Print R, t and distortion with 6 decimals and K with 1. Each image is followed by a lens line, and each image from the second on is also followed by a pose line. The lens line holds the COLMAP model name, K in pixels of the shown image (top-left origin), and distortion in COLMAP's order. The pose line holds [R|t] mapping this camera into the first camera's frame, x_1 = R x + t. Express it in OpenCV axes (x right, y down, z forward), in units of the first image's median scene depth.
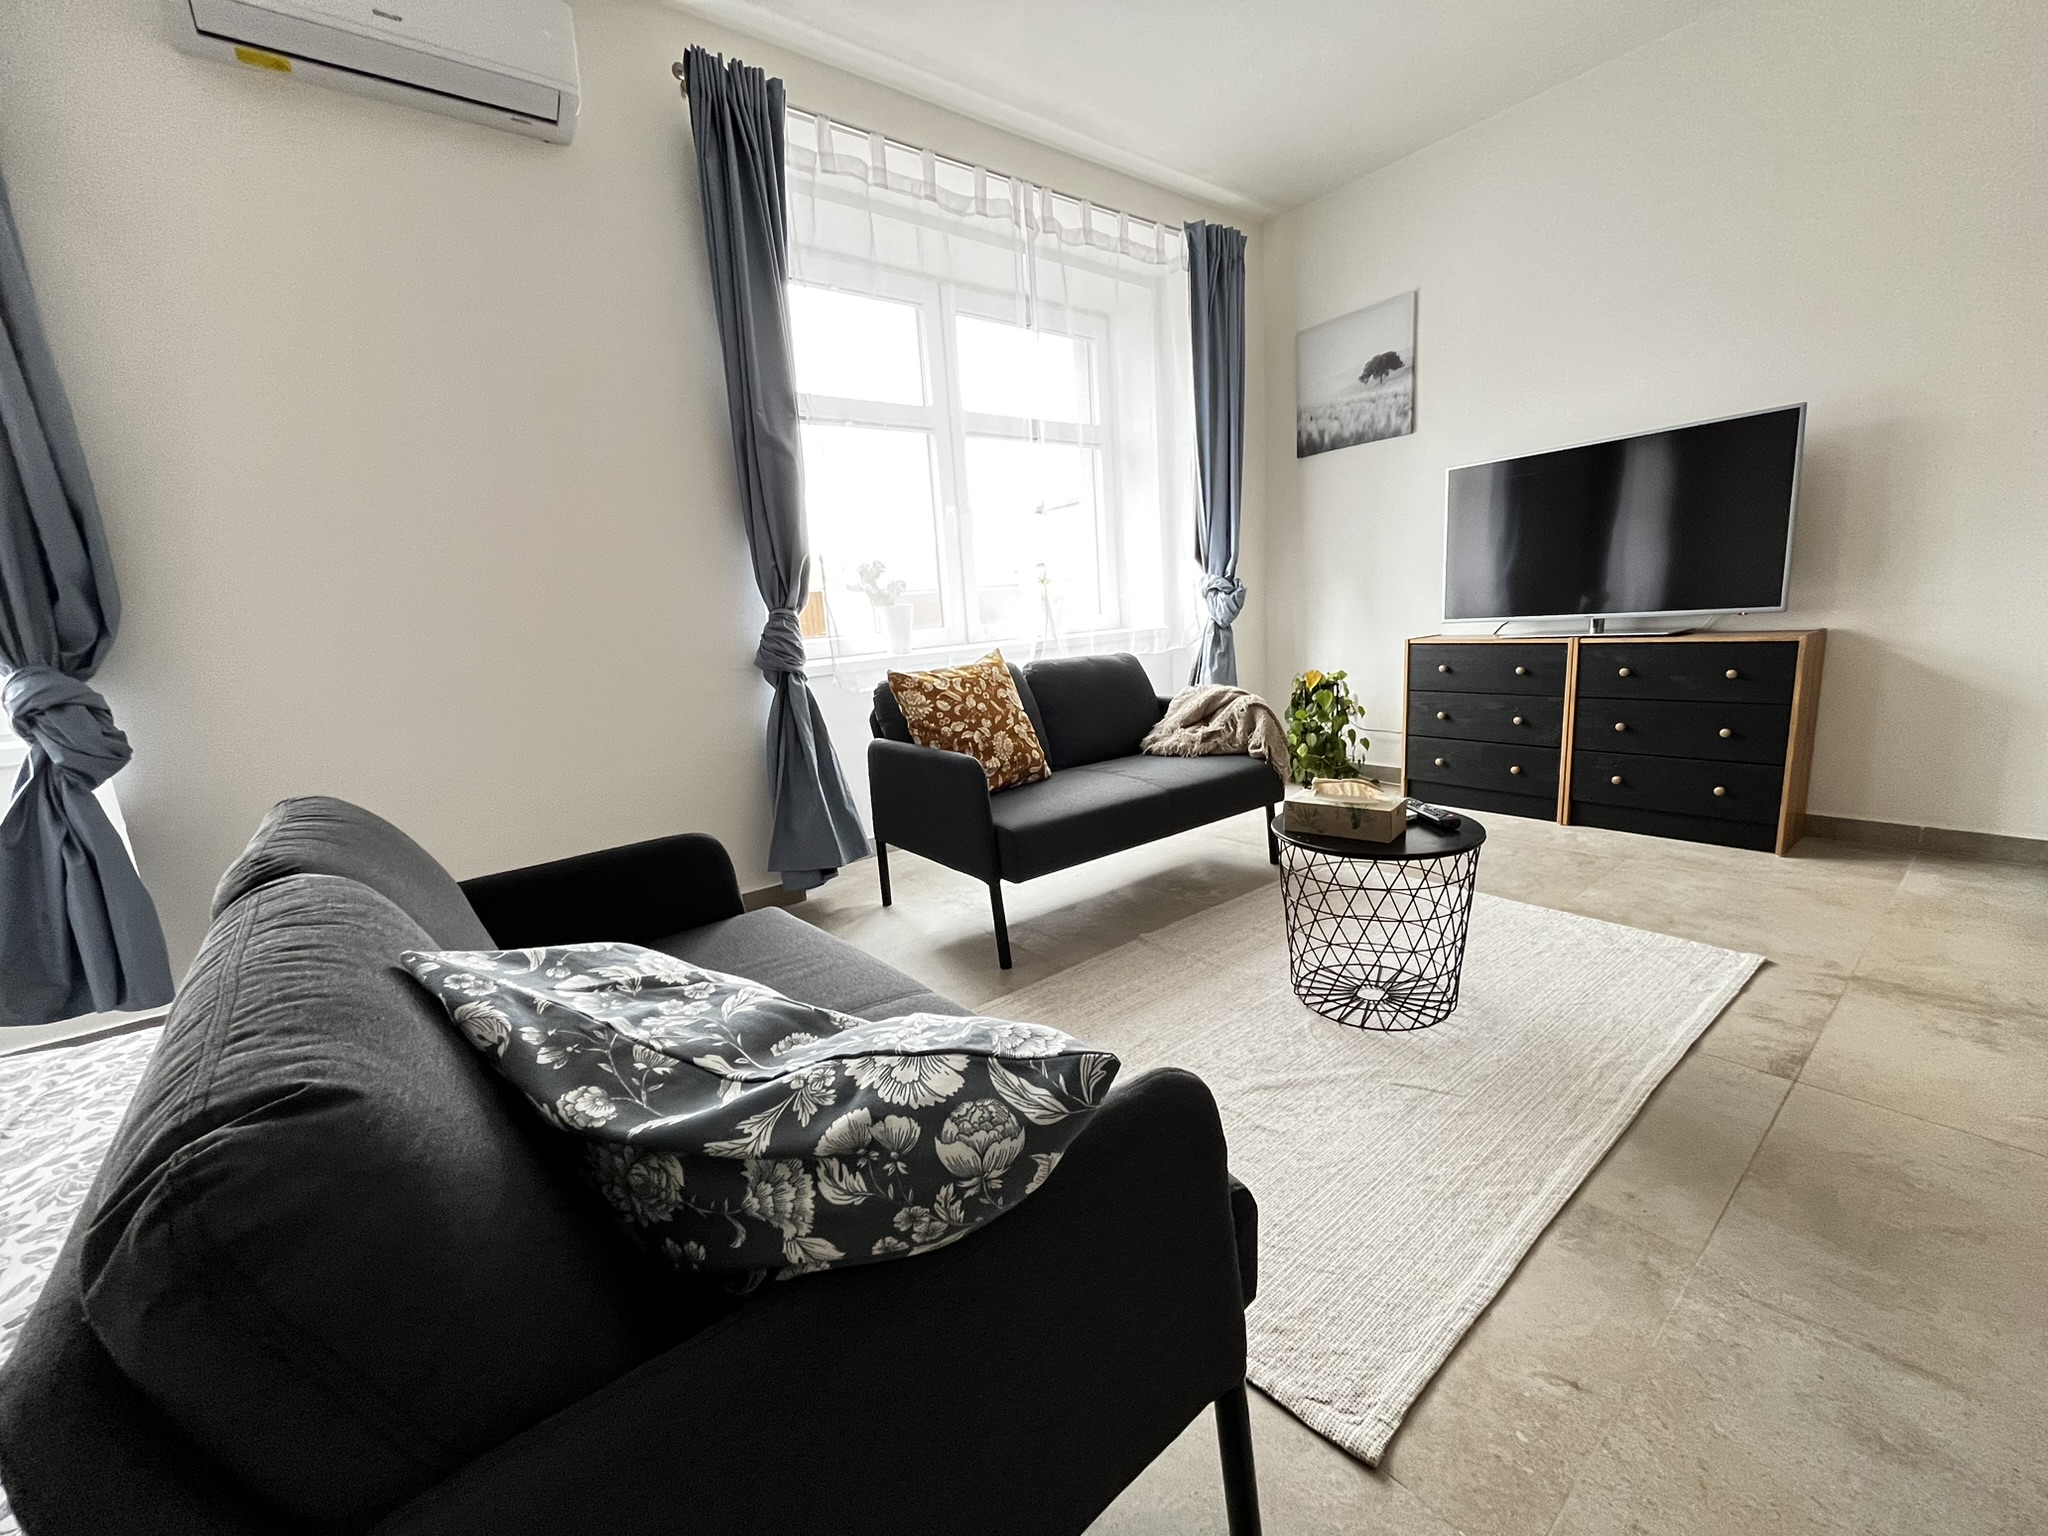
lens RADIAL K [[816.5, 0, 1027.1], [0, 816.5, 778.8], [0, 0, 1]] dist [-0.014816, -0.000049]
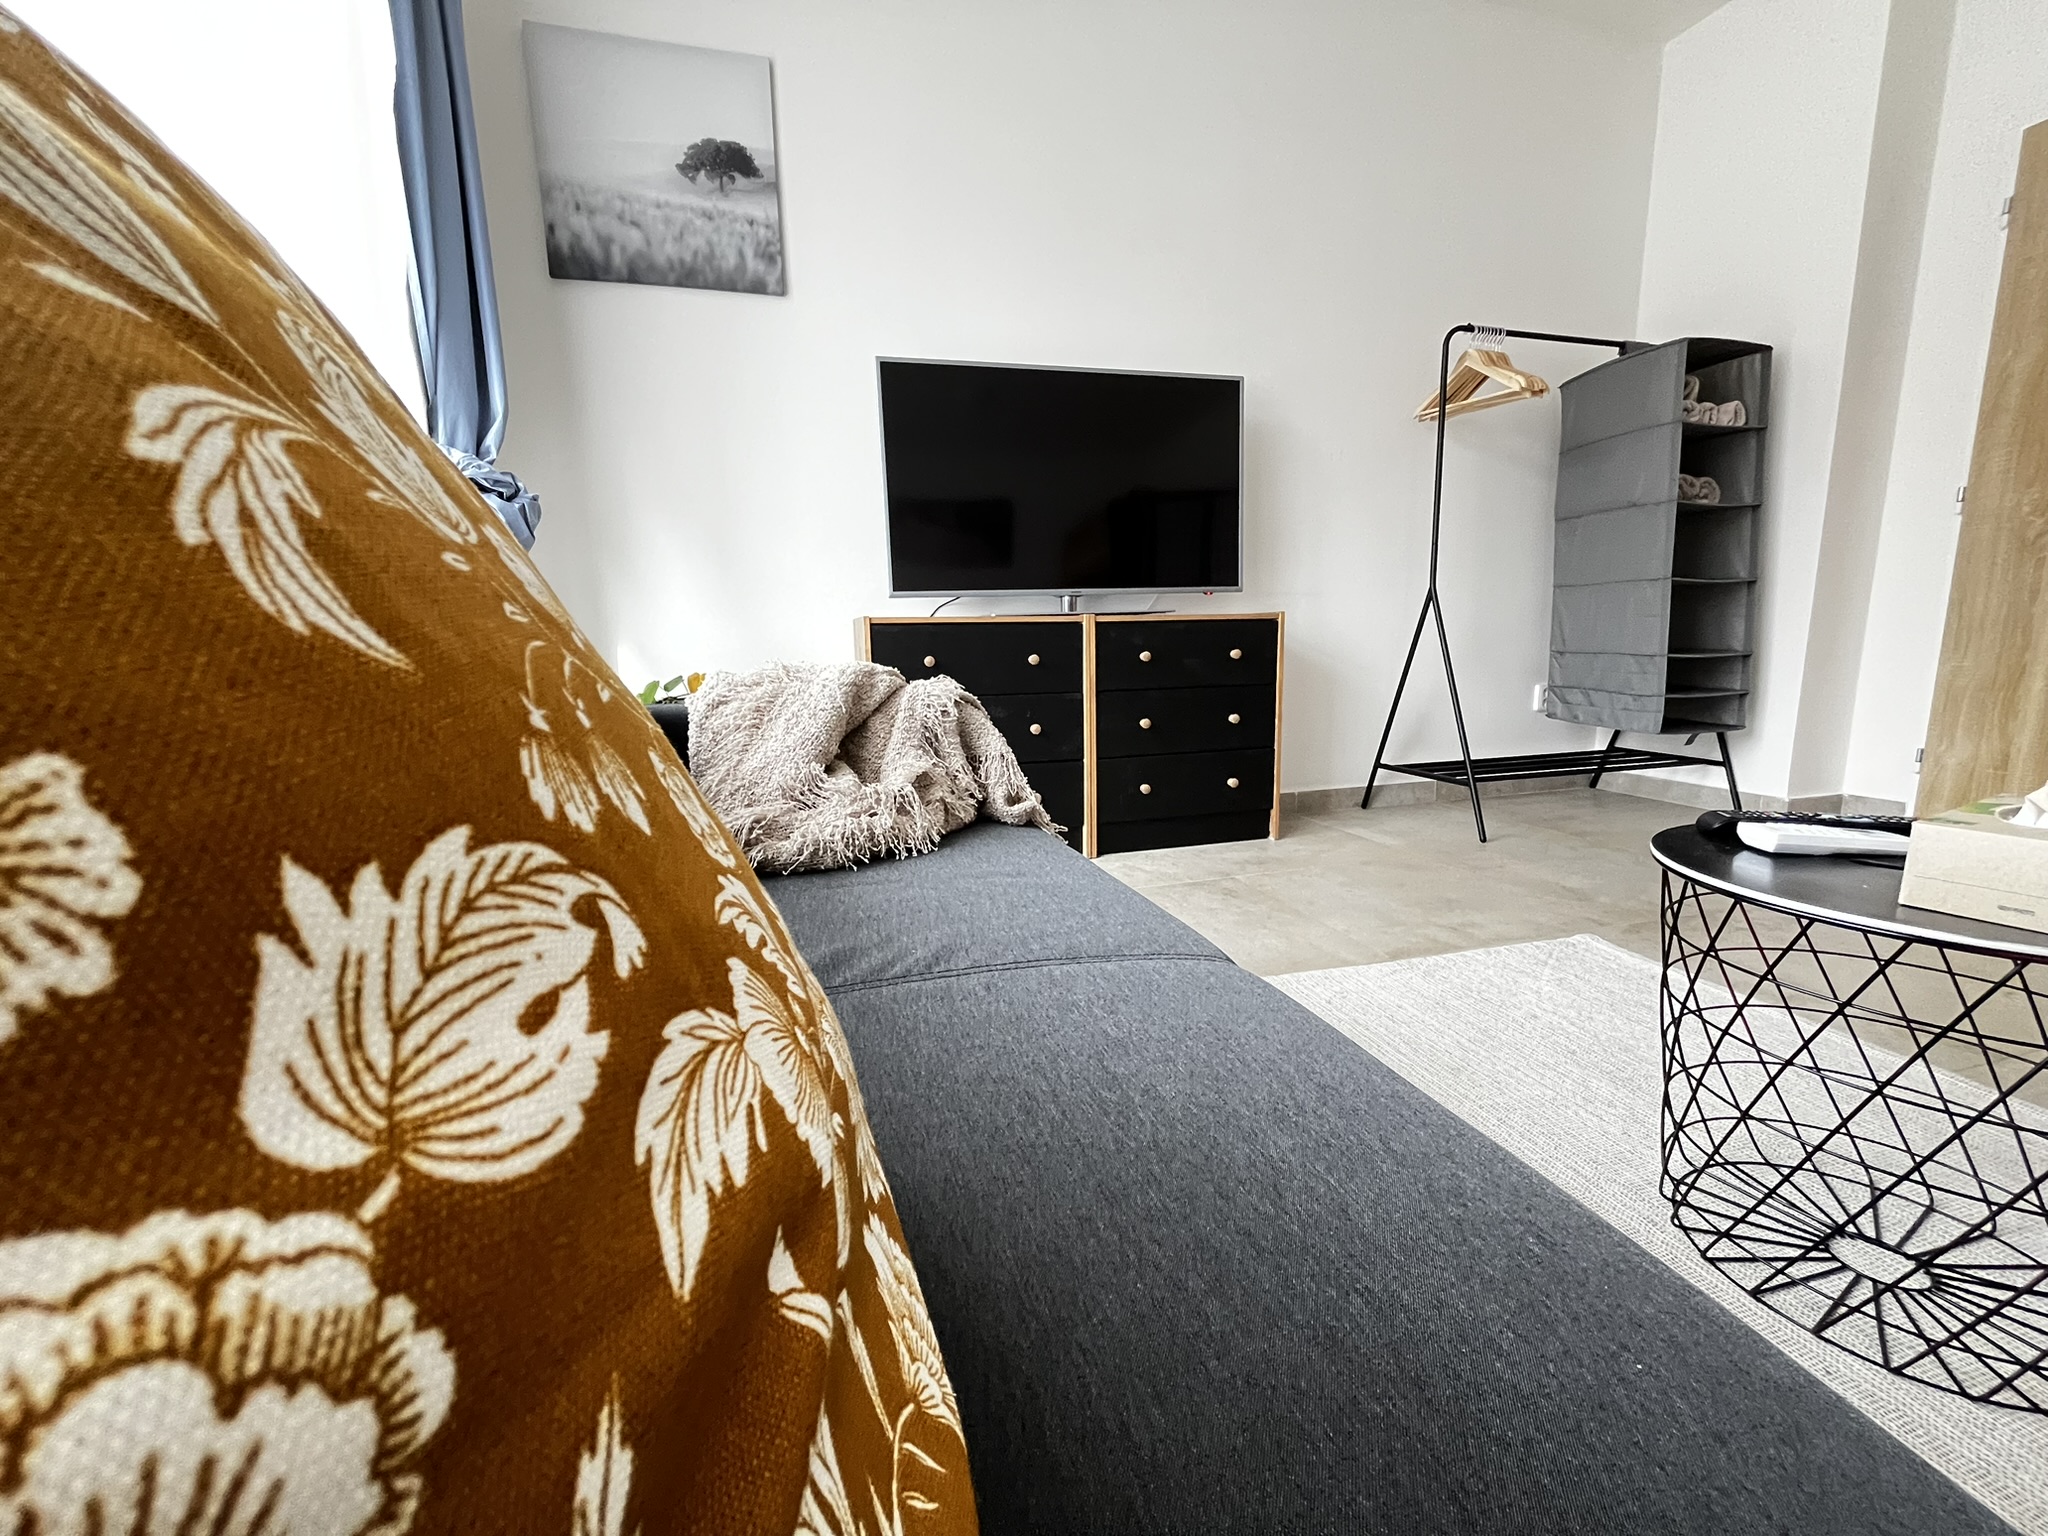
lens RADIAL K [[816.5, 0, 1027.1], [0, 816.5, 778.8], [0, 0, 1]] dist [-0.014816, -0.000049]
pose [[0.377729, -0.100682, 0.920426, -0.083452], [0.178562, 0.983331, 0.034284, -0.060589], [-0.908535, 0.151403, 0.389411, 0.814992]]
